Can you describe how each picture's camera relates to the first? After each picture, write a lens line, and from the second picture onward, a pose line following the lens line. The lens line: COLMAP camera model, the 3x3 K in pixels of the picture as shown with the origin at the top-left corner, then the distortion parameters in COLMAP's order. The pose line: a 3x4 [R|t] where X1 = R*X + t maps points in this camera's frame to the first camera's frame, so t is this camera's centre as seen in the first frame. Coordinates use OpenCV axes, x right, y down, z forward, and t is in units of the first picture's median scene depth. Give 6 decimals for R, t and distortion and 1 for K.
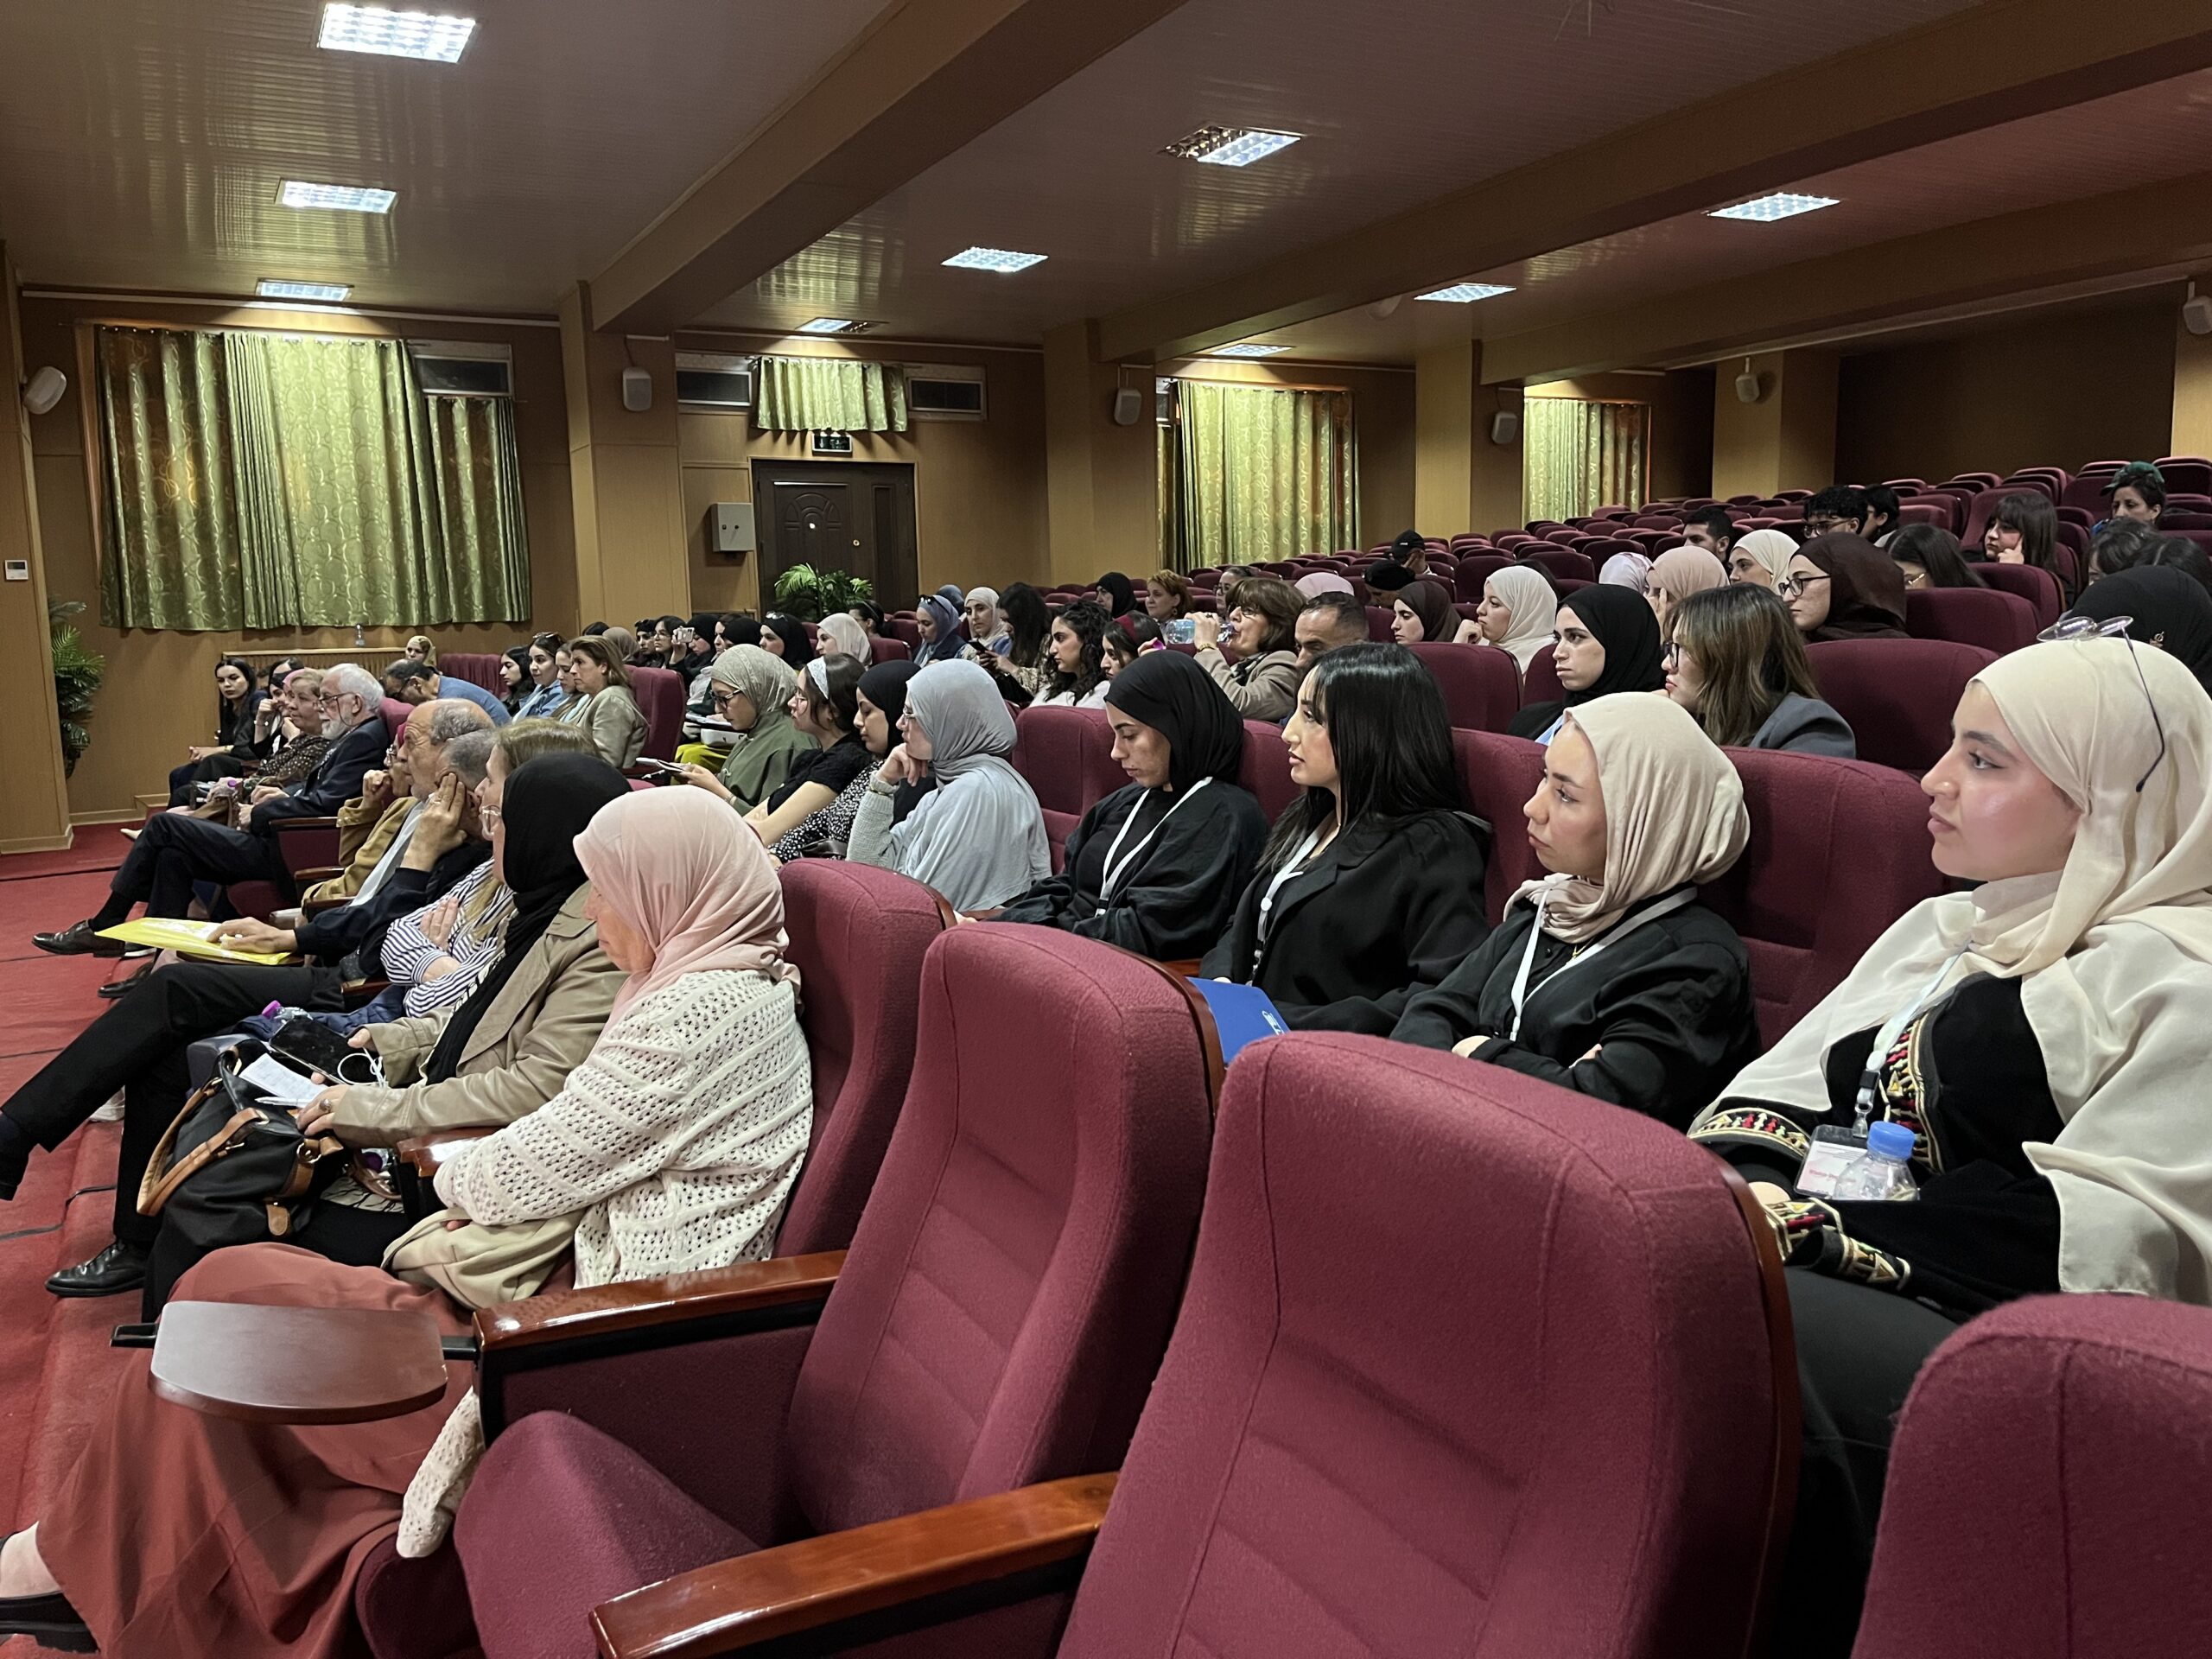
lens RADIAL K [[1668.8, 0, 1106.0], [0, 1668.8, 829.5], [0, 0, 1]] dist [0.037689, -0.006427]
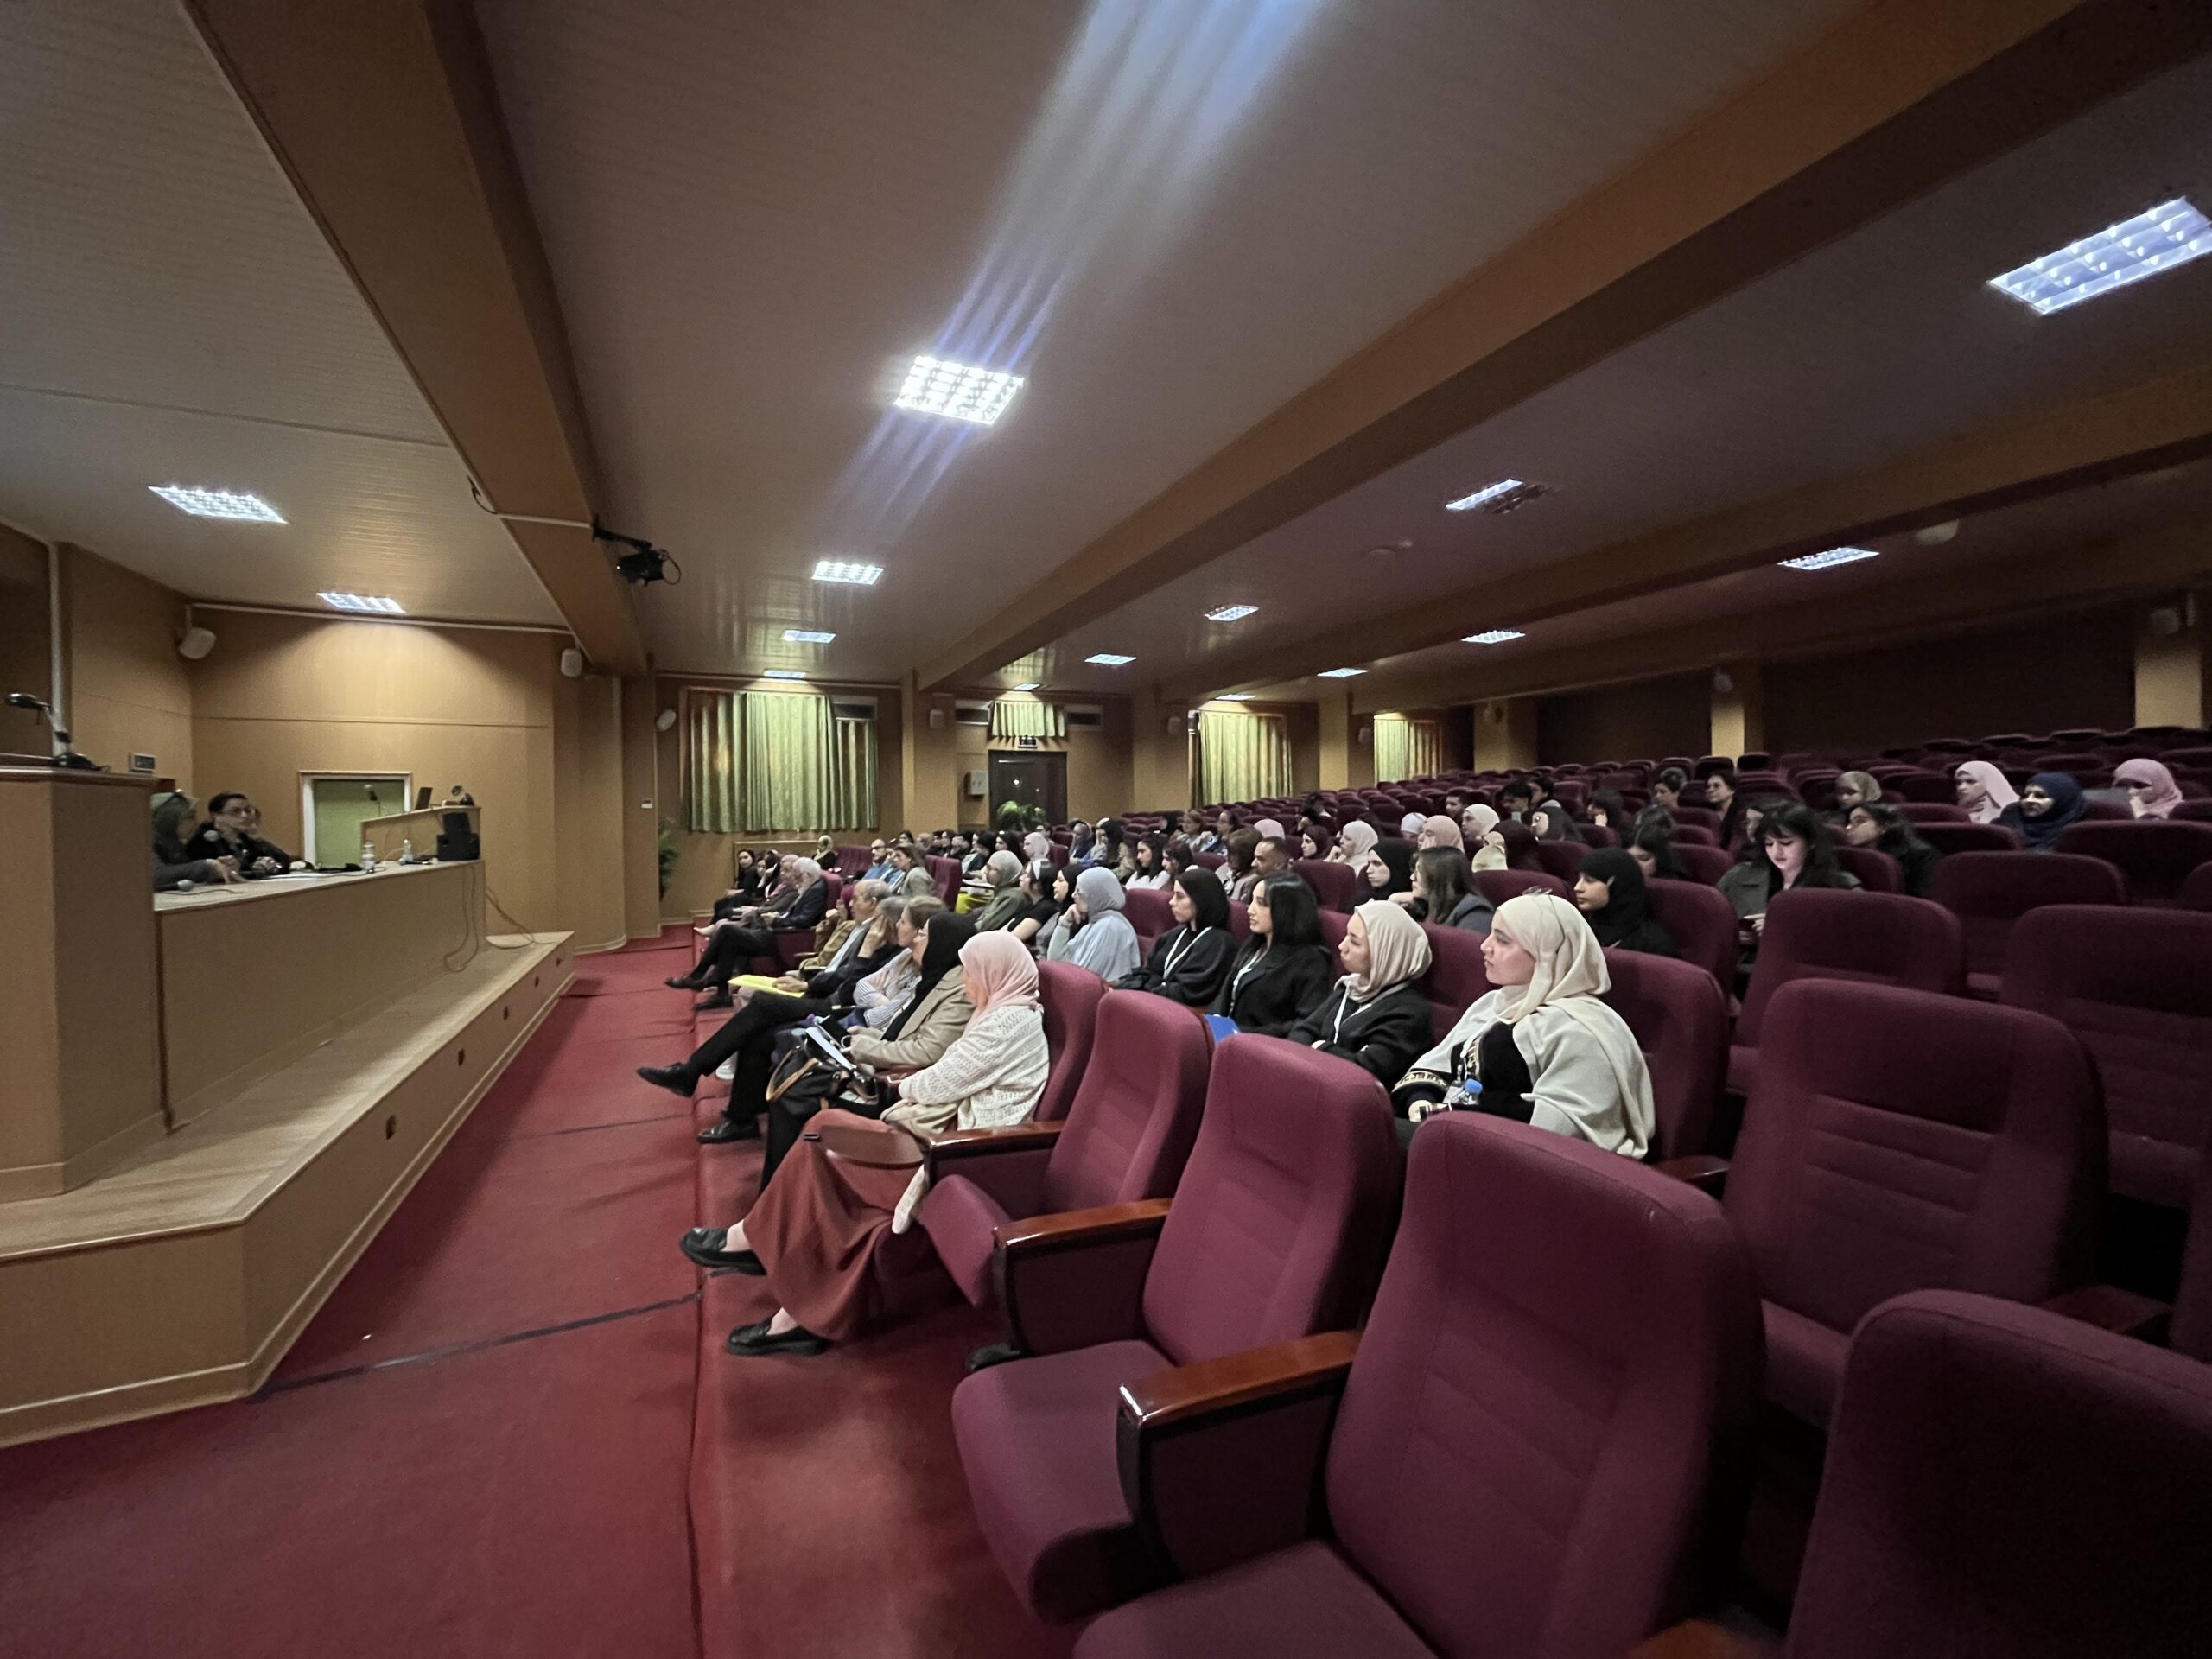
lens RADIAL K [[870.8, 0, 1106.0], [0, 870.8, 829.5], [0, 0, 1]] dist [0.000442, 0.000036]
pose [[0.997943, 0.012356, -0.062907, -0.007952], [-0.019791, 0.992701, -0.118968, -0.014087], [0.060978, 0.119968, 0.990903, -0.176224]]
